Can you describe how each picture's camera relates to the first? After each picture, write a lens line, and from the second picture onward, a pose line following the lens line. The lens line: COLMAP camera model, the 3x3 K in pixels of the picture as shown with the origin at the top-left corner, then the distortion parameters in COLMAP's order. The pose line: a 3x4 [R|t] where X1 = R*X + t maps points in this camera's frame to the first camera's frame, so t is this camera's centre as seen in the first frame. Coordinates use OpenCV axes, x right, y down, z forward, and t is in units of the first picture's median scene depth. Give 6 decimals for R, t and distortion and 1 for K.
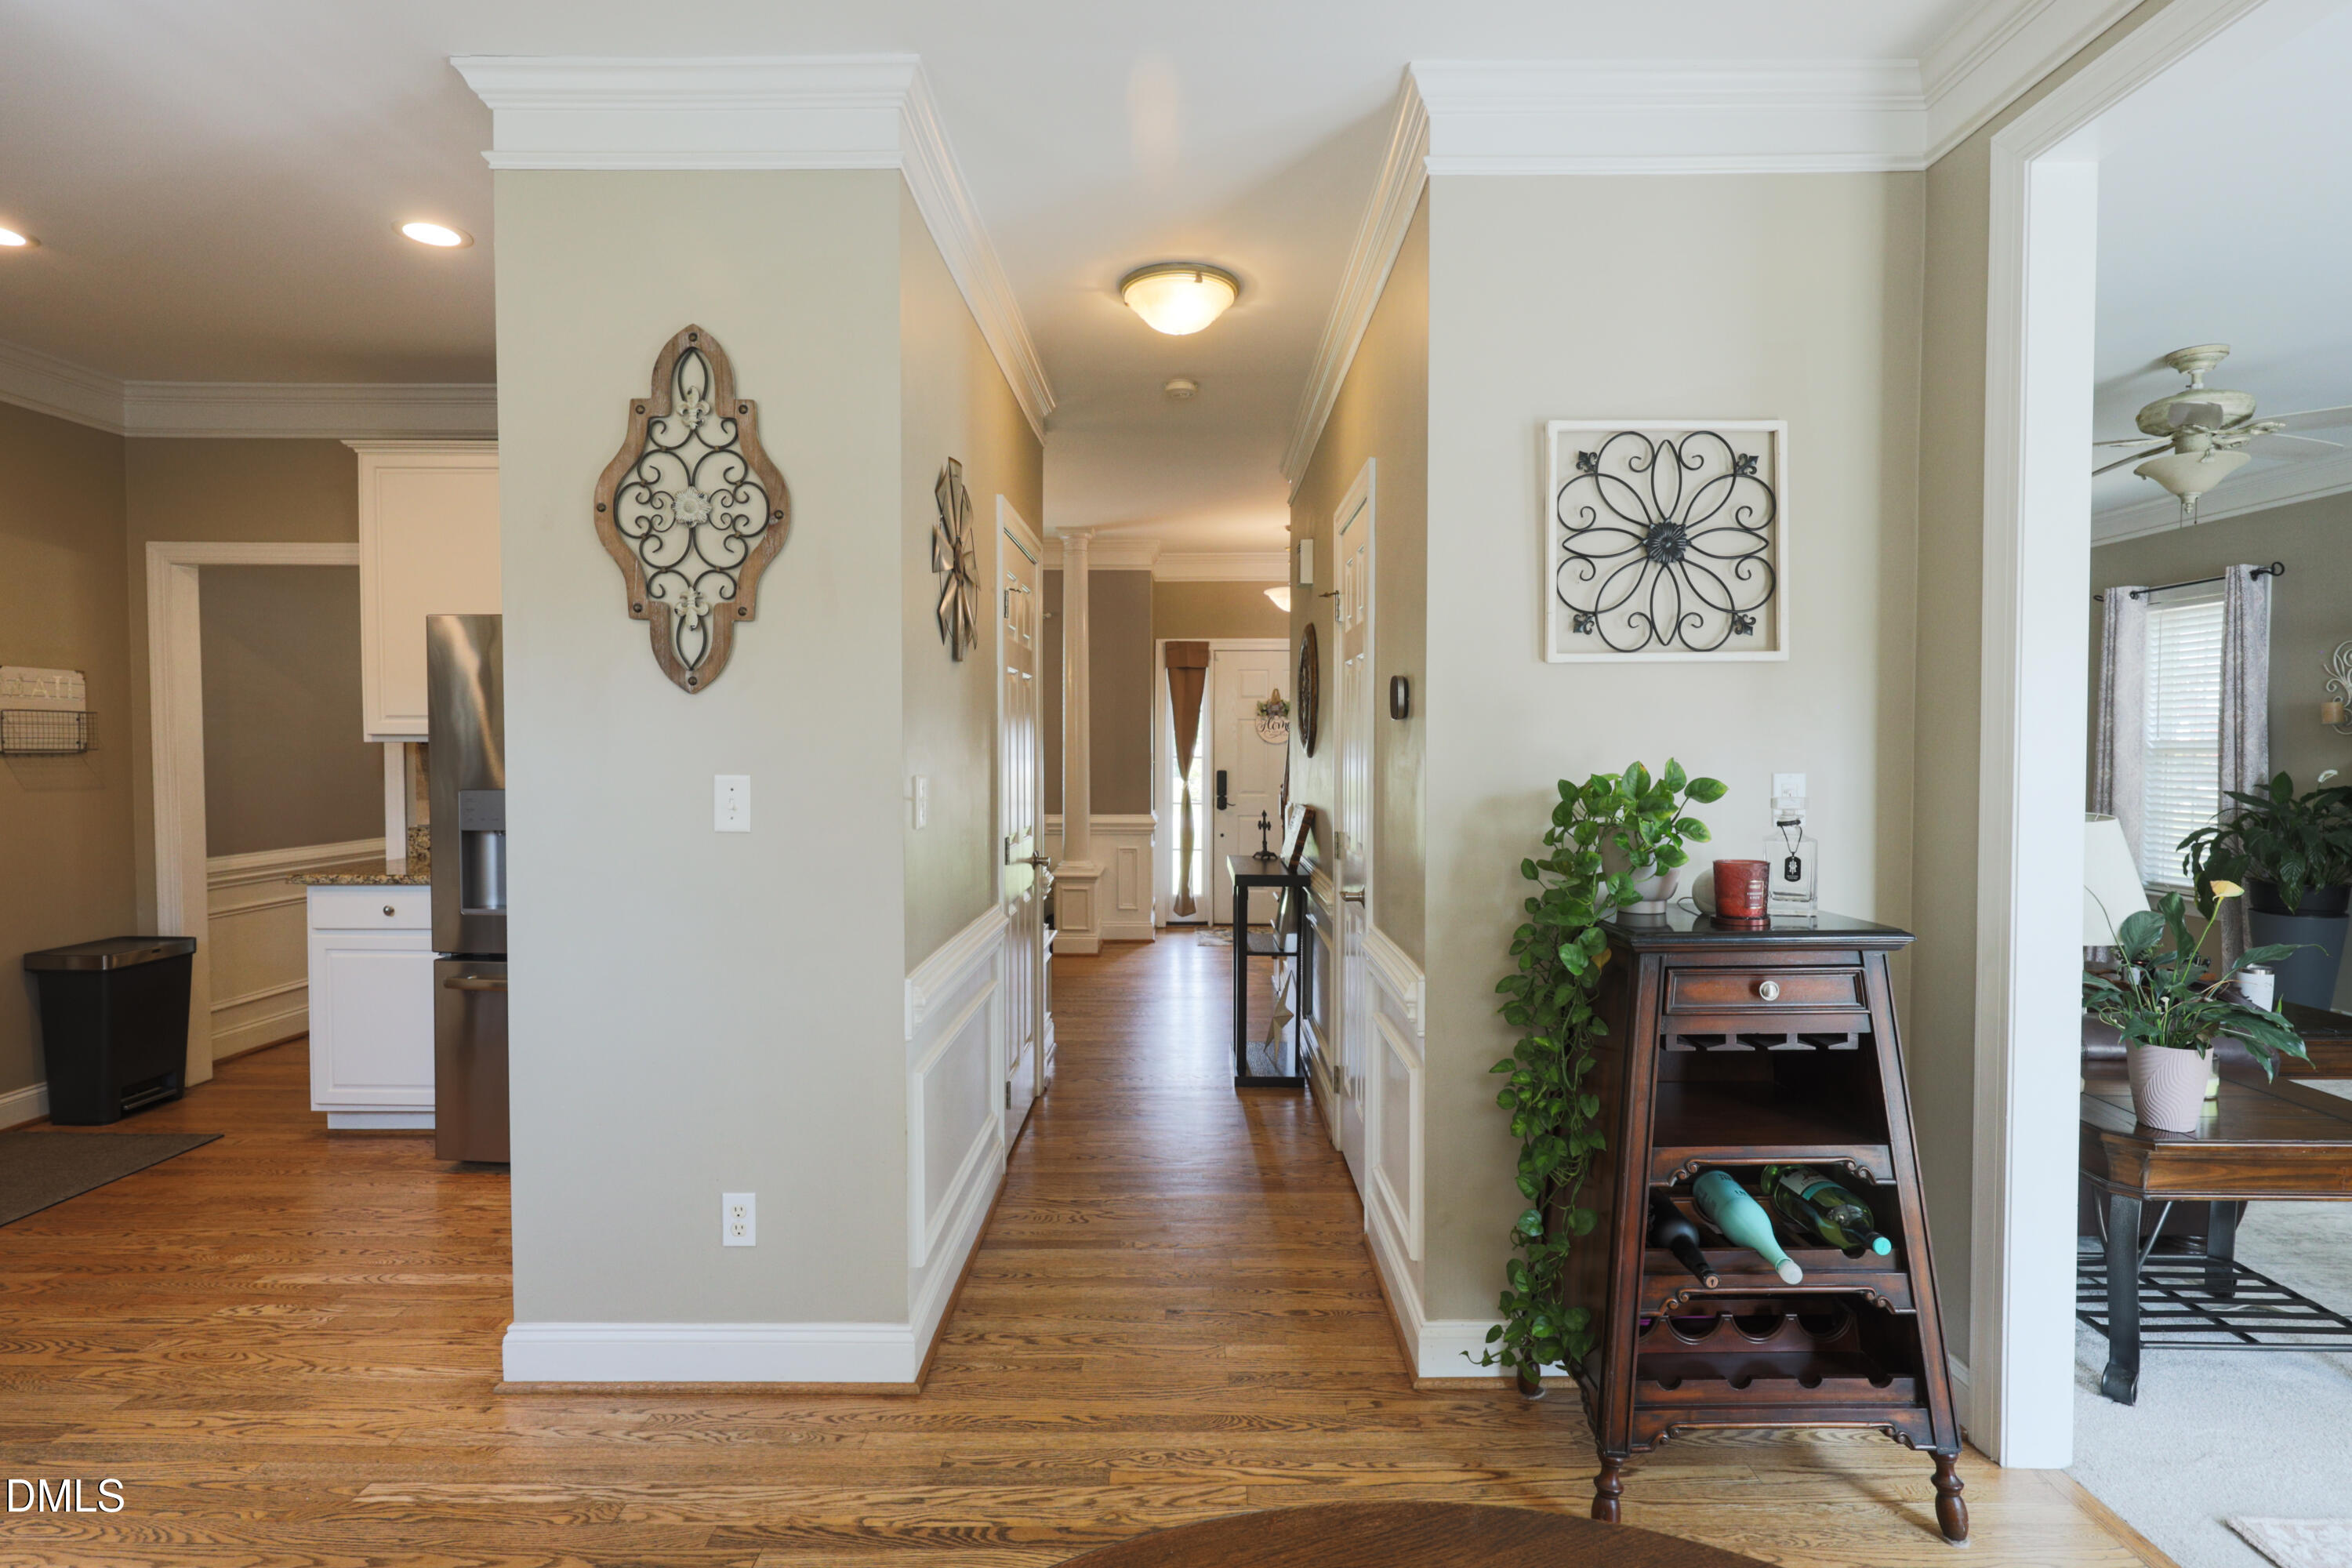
lens RADIAL K [[1159.2, 0, 1181.9], [0, 1159.2, 787.6], [0, 0, 1]] dist [0.000335, -0.000486]
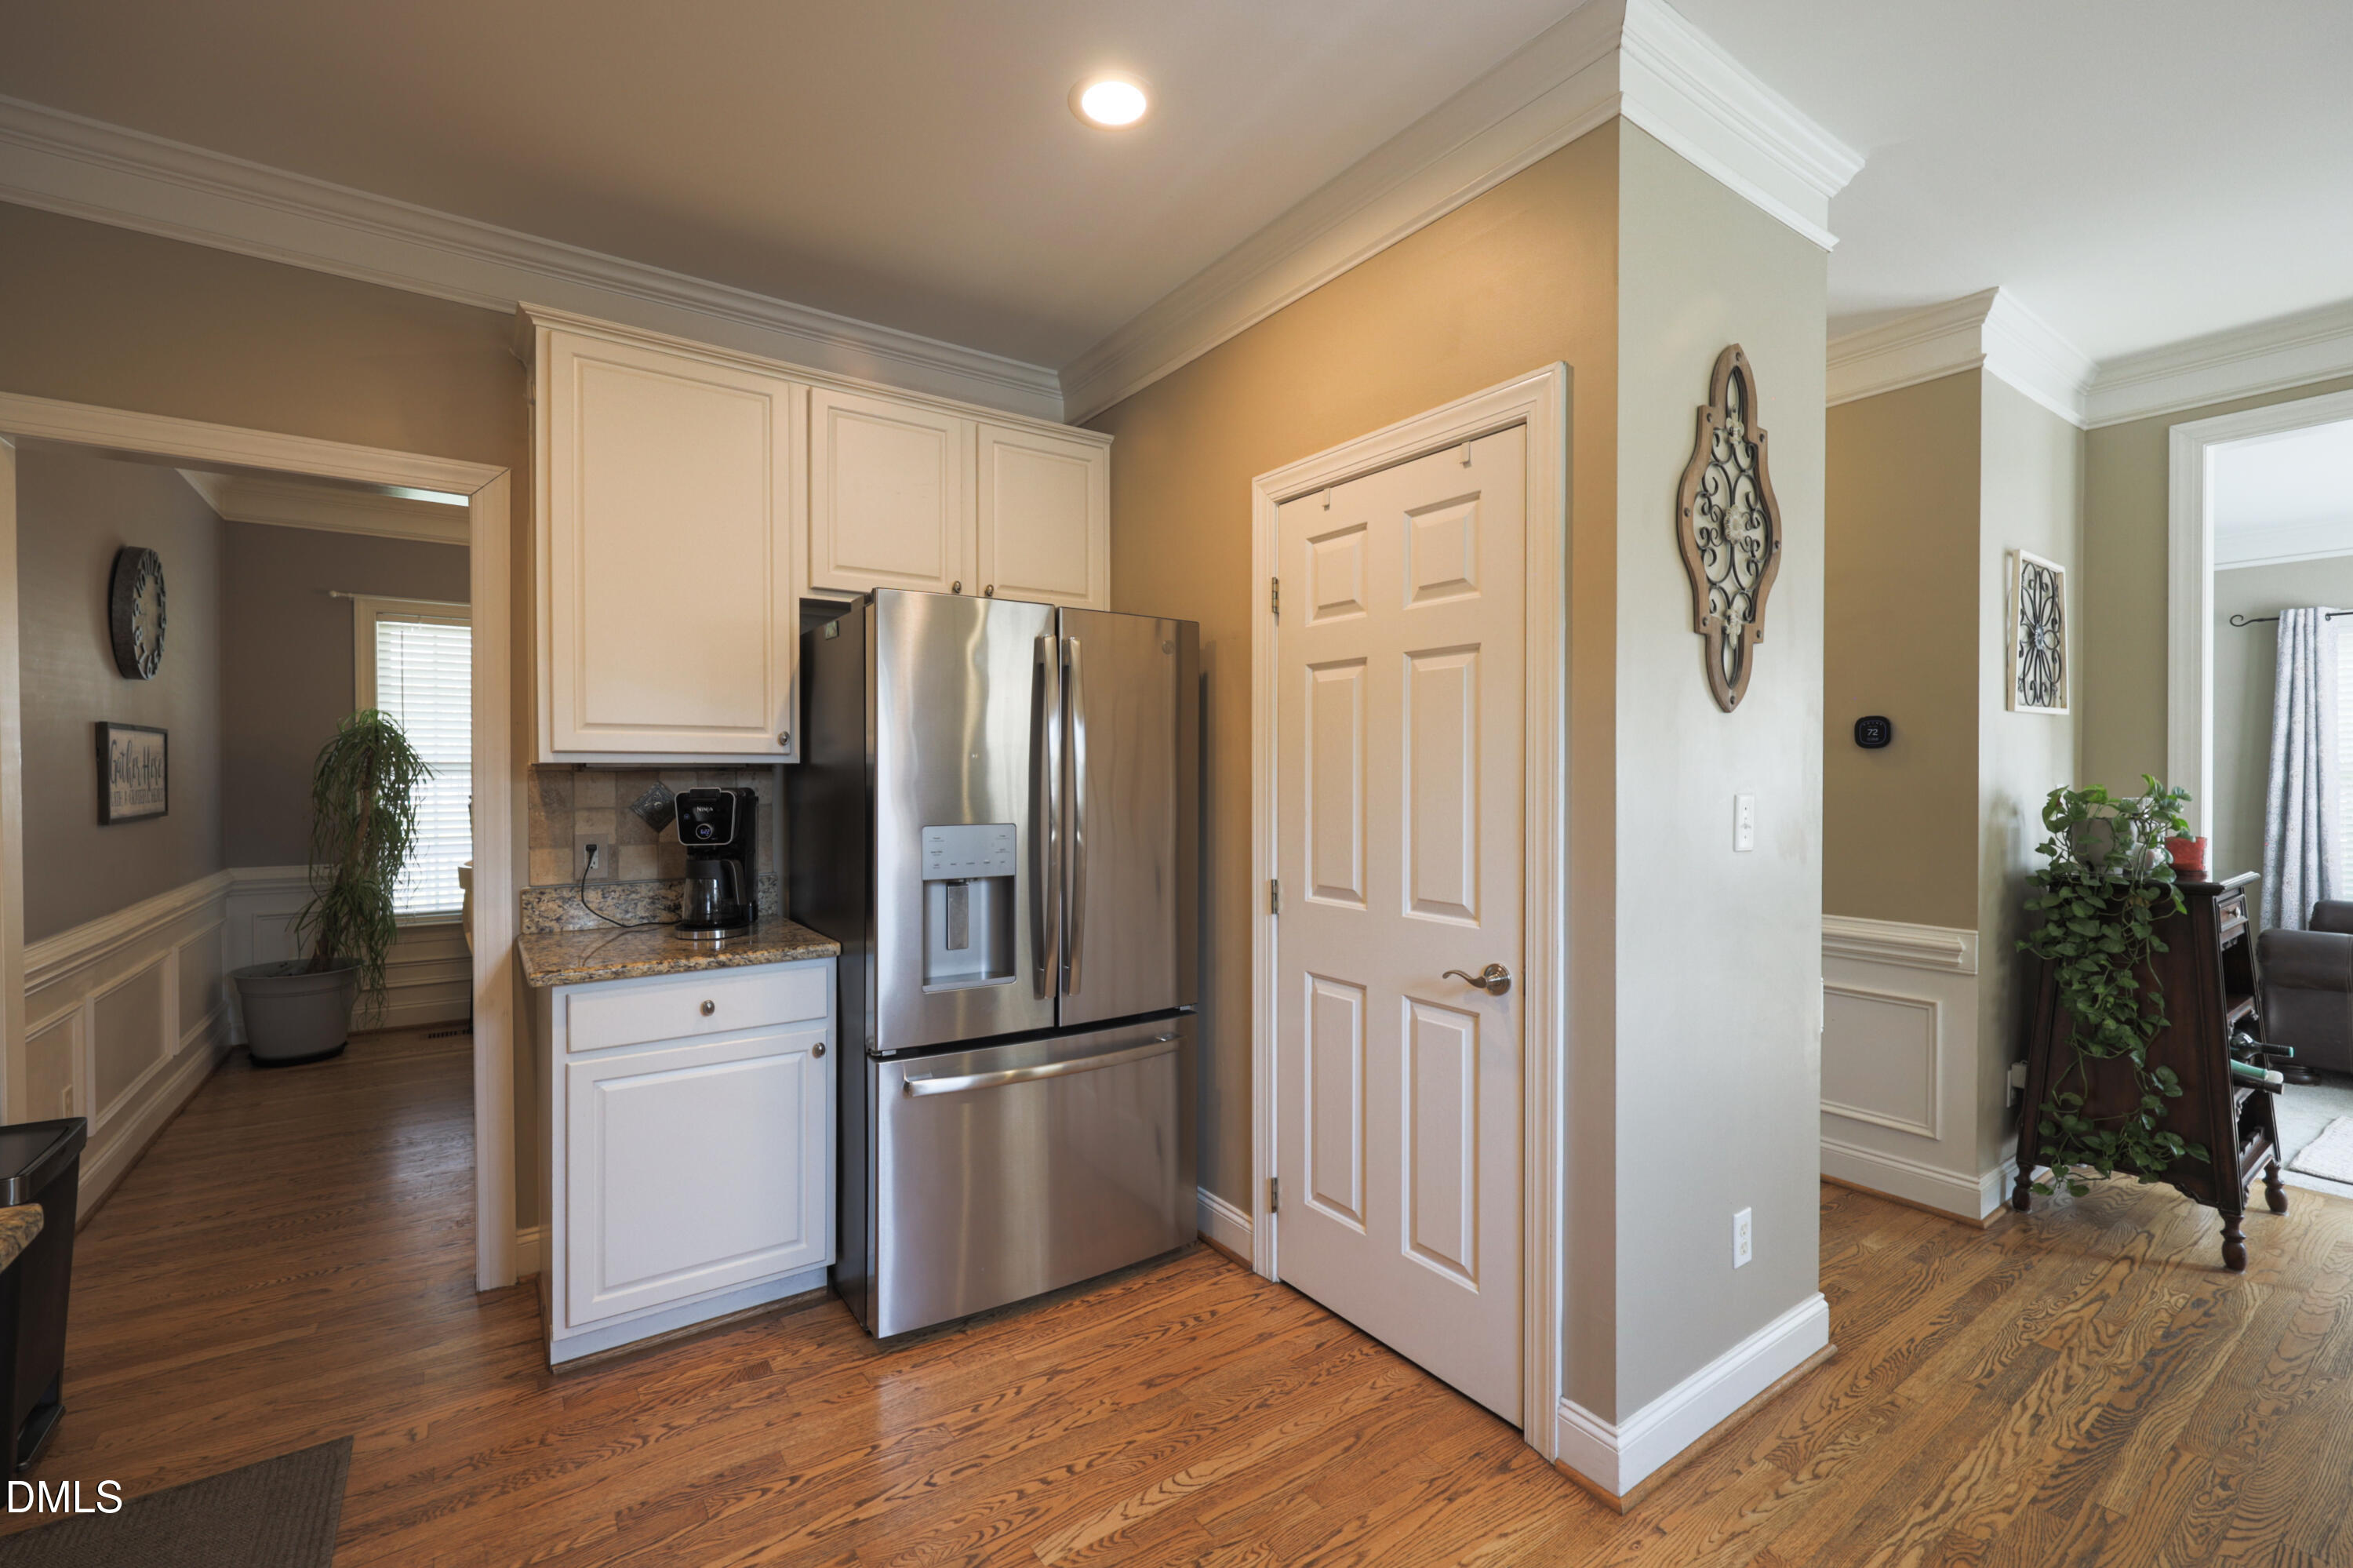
lens RADIAL K [[999.3, 0, 1178.6], [0, 999.3, 786.2], [0, 0, 1]] dist [-0.002244, 0.000115]
pose [[0.817622, -0.008895, 0.575687, -0.536458], [0.021747, 0.999644, -0.015440, -0.006348], [-0.575345, 0.025143, 0.817524, 0.238136]]
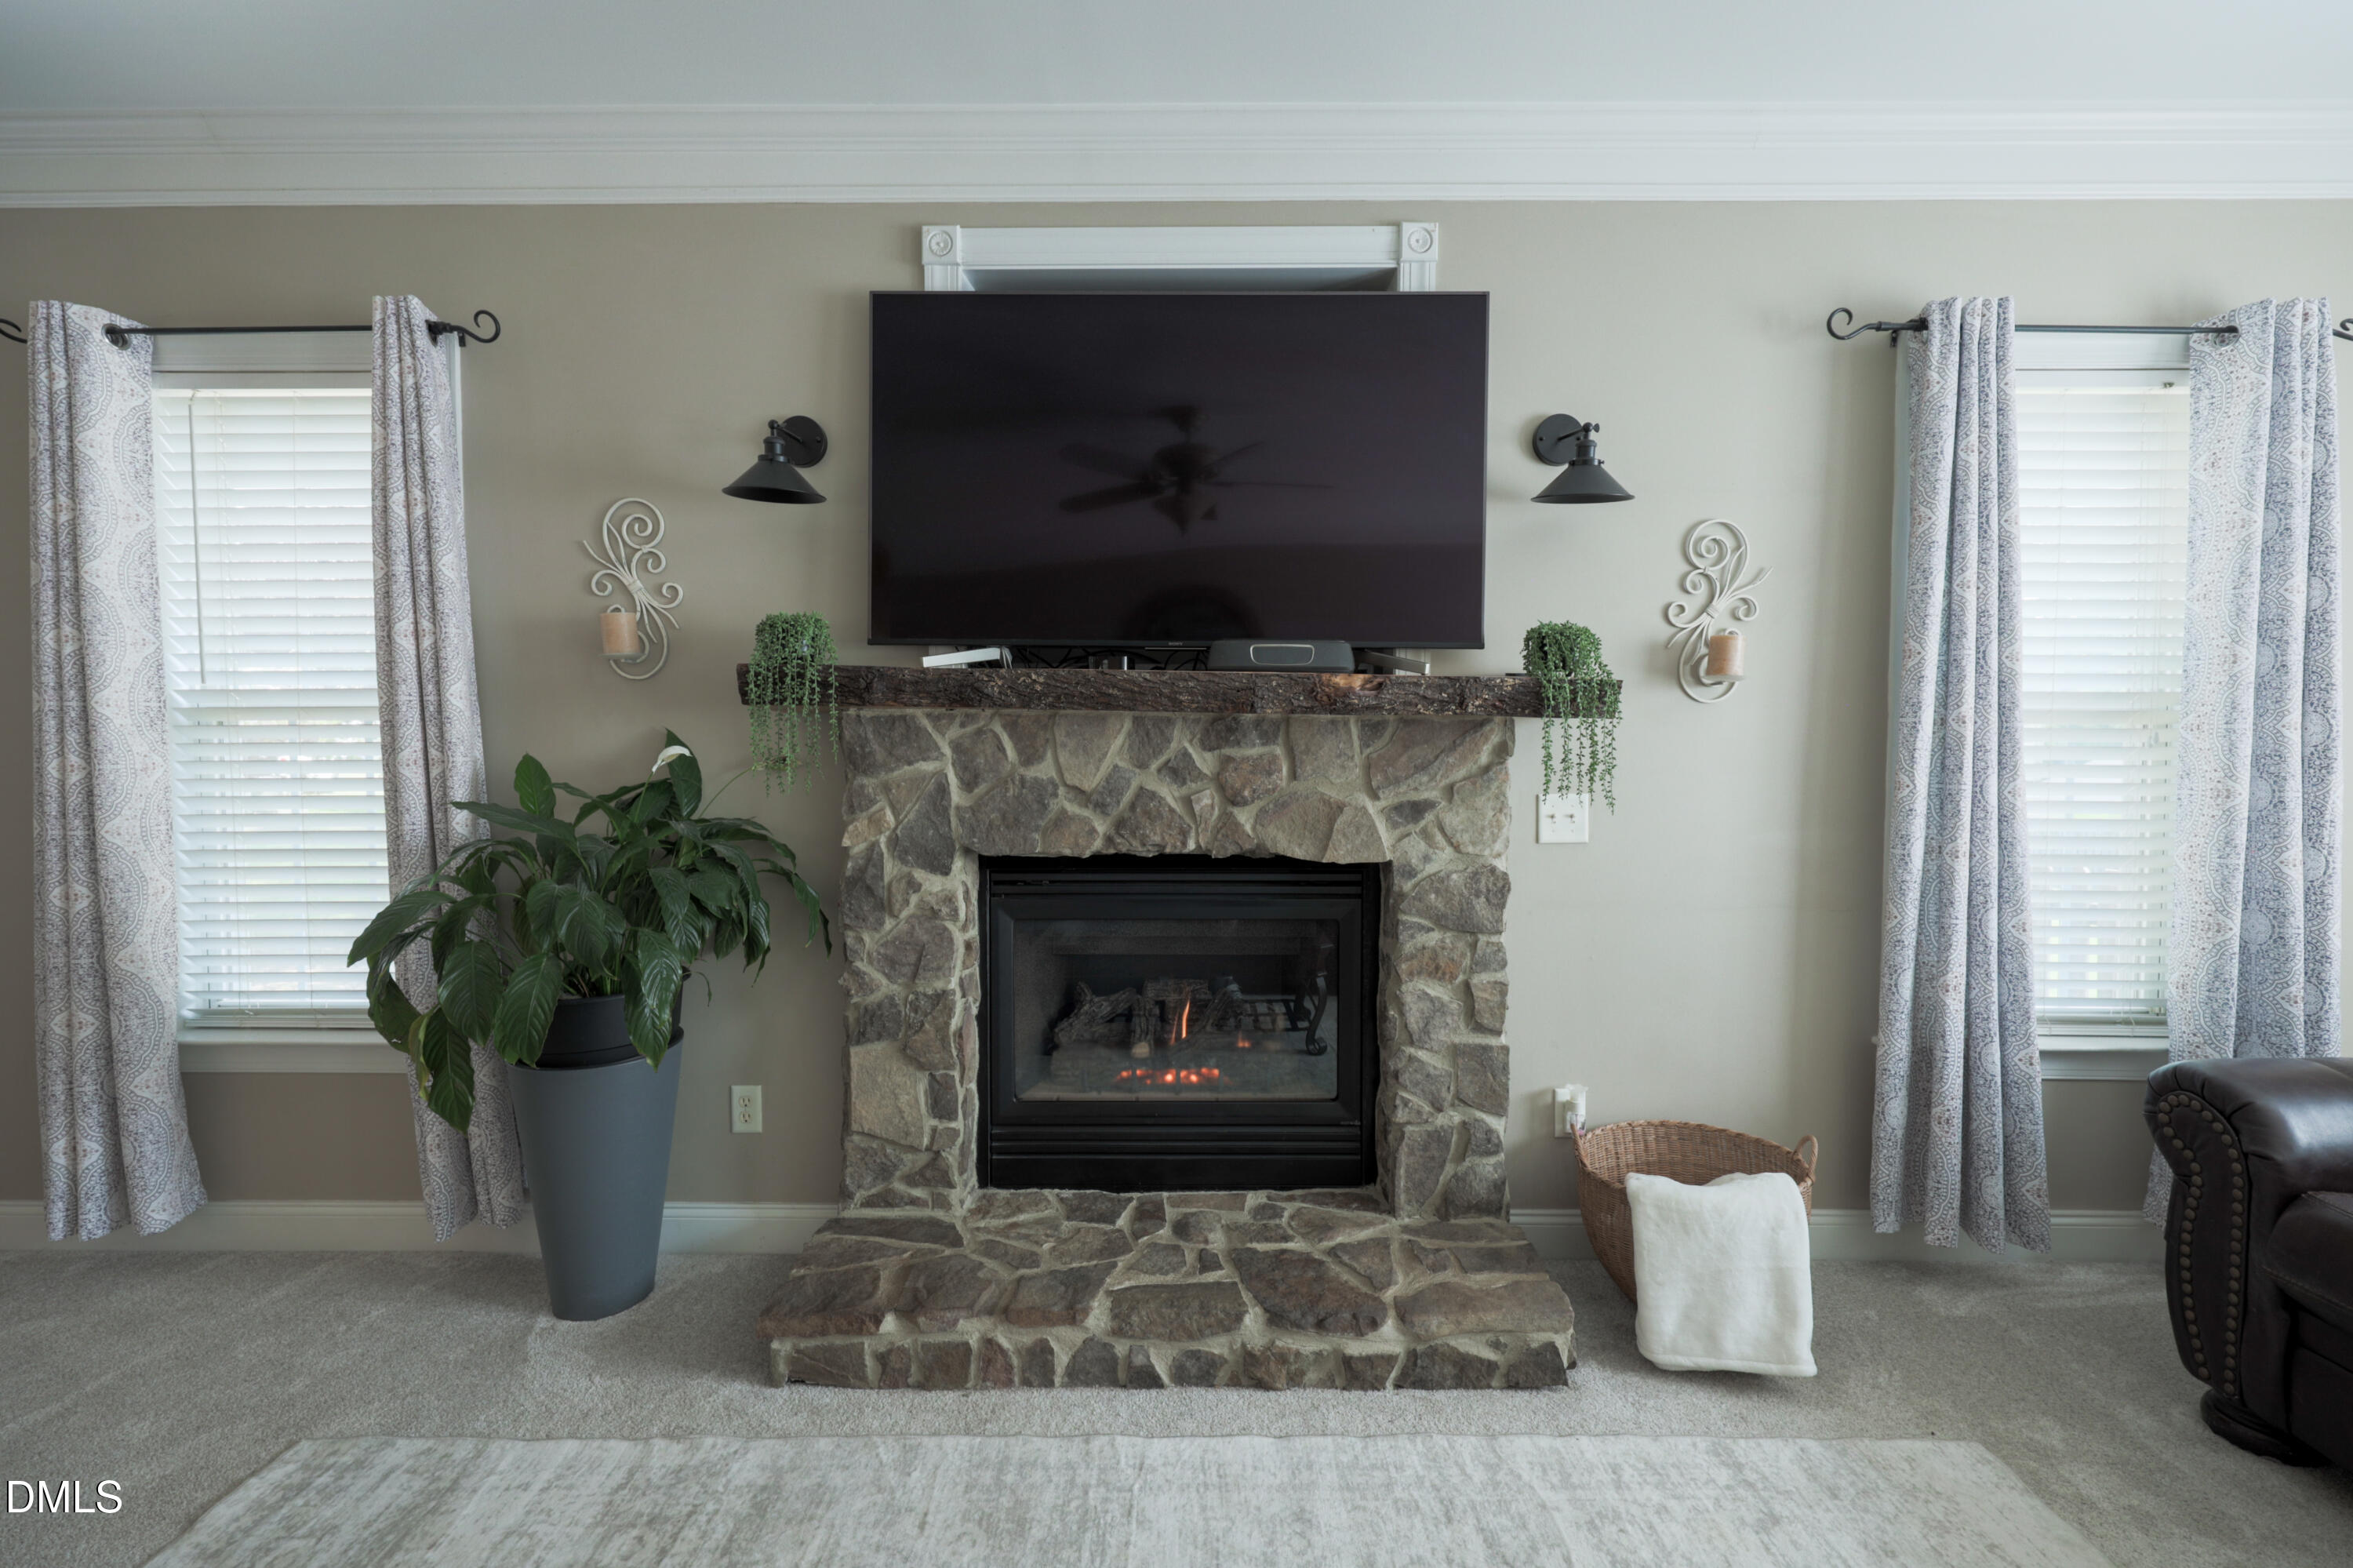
lens RADIAL K [[999.3, 0, 1183.2], [0, 999.3, 782.7], [0, 0, 1]] dist [-0.002244, 0.000115]
pose [[-0.001856, -0.041765, 0.999126, 0.518955], [0.034966, 0.998514, 0.041805, -0.009379], [-0.999387, 0.035013, -0.000393, 0.707329]]
